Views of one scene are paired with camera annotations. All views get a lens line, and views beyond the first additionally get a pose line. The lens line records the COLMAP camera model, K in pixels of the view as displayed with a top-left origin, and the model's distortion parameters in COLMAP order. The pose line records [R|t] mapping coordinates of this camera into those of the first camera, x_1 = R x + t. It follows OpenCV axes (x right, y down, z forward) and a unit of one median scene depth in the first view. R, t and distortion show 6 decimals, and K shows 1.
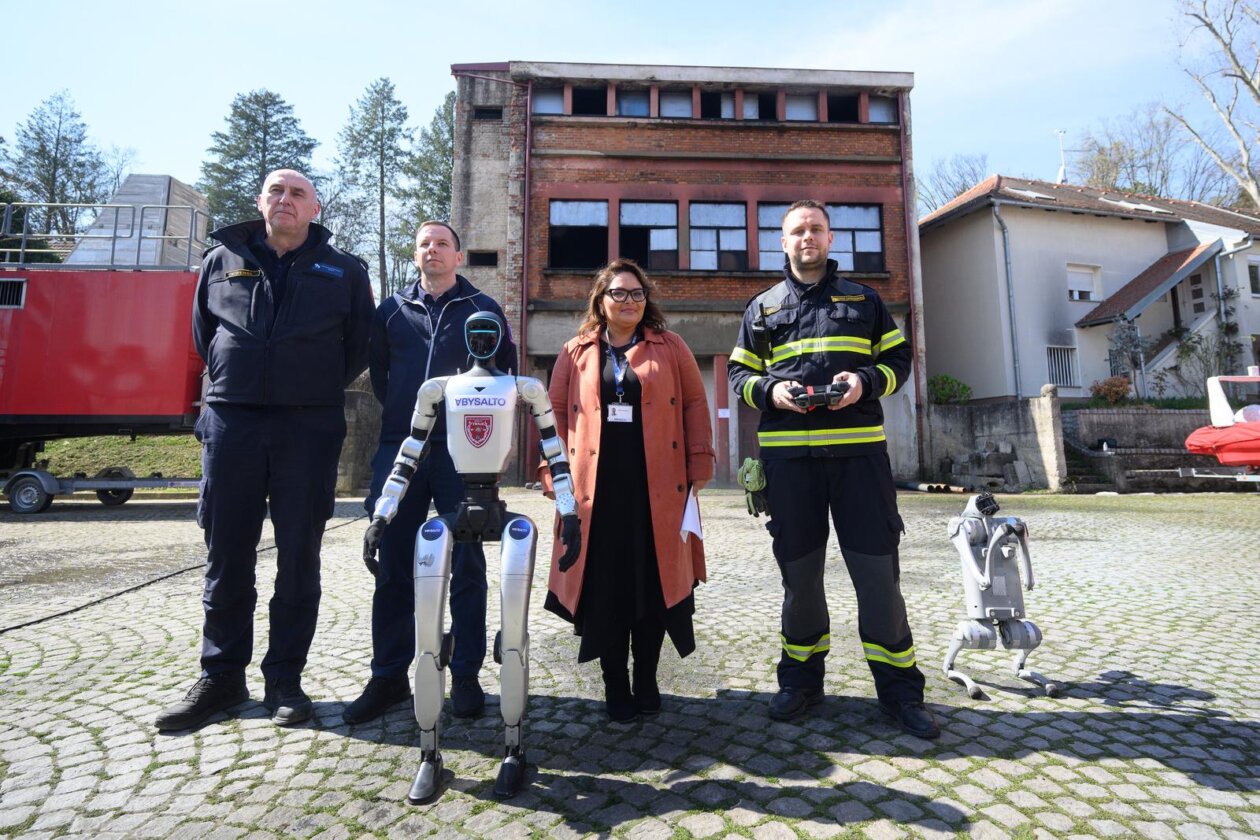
lens RADIAL K [[684.5, 0, 633.1], [0, 684.5, 361.3], [0, 0, 1]] dist [-0.002959, -0.000690]
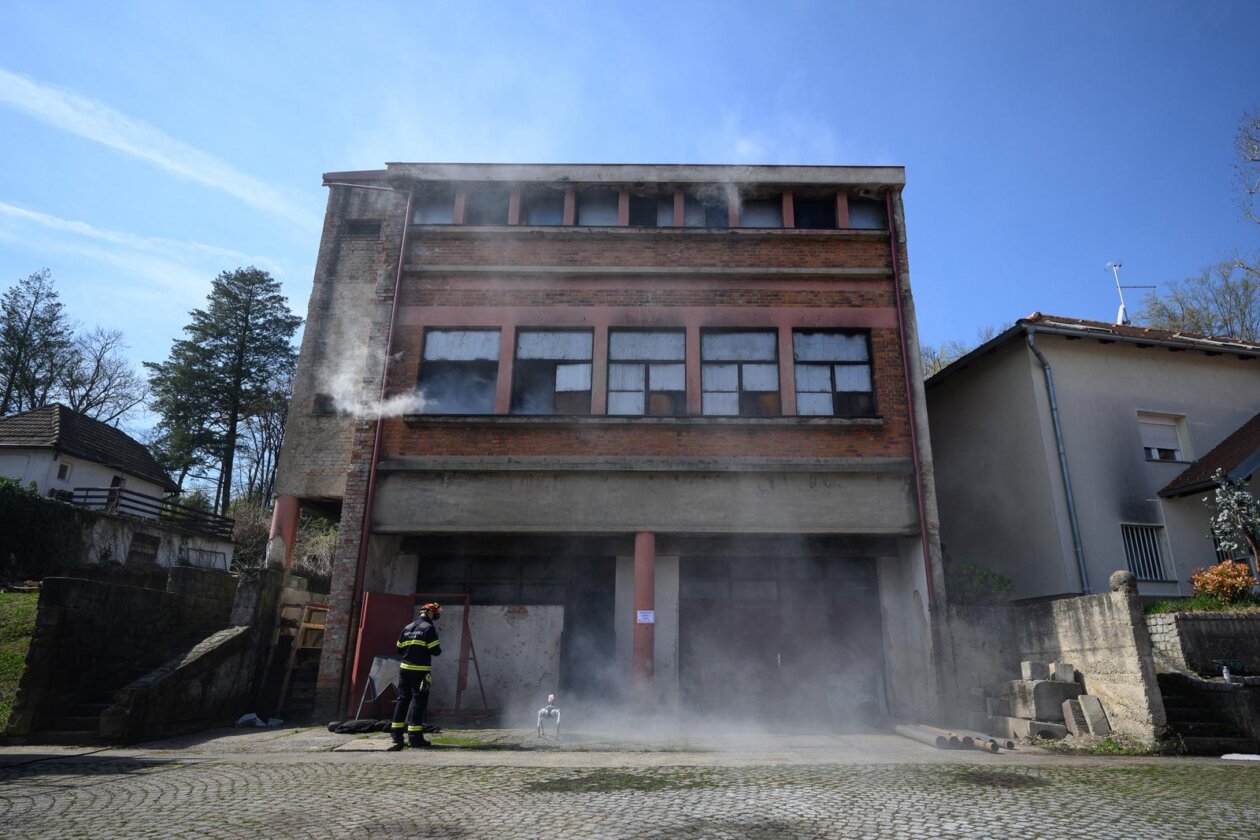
lens RADIAL K [[701.6, 0, 663.3], [0, 701.6, 448.5], [0, 0, 1]] dist [-0.001994, -0.000727]
pose [[0.998828, -0.006926, -0.047896, 0.174825], [-0.001099, 0.986204, -0.165531, 0.024197], [0.048381, 0.165389, 0.985041, 0.259041]]
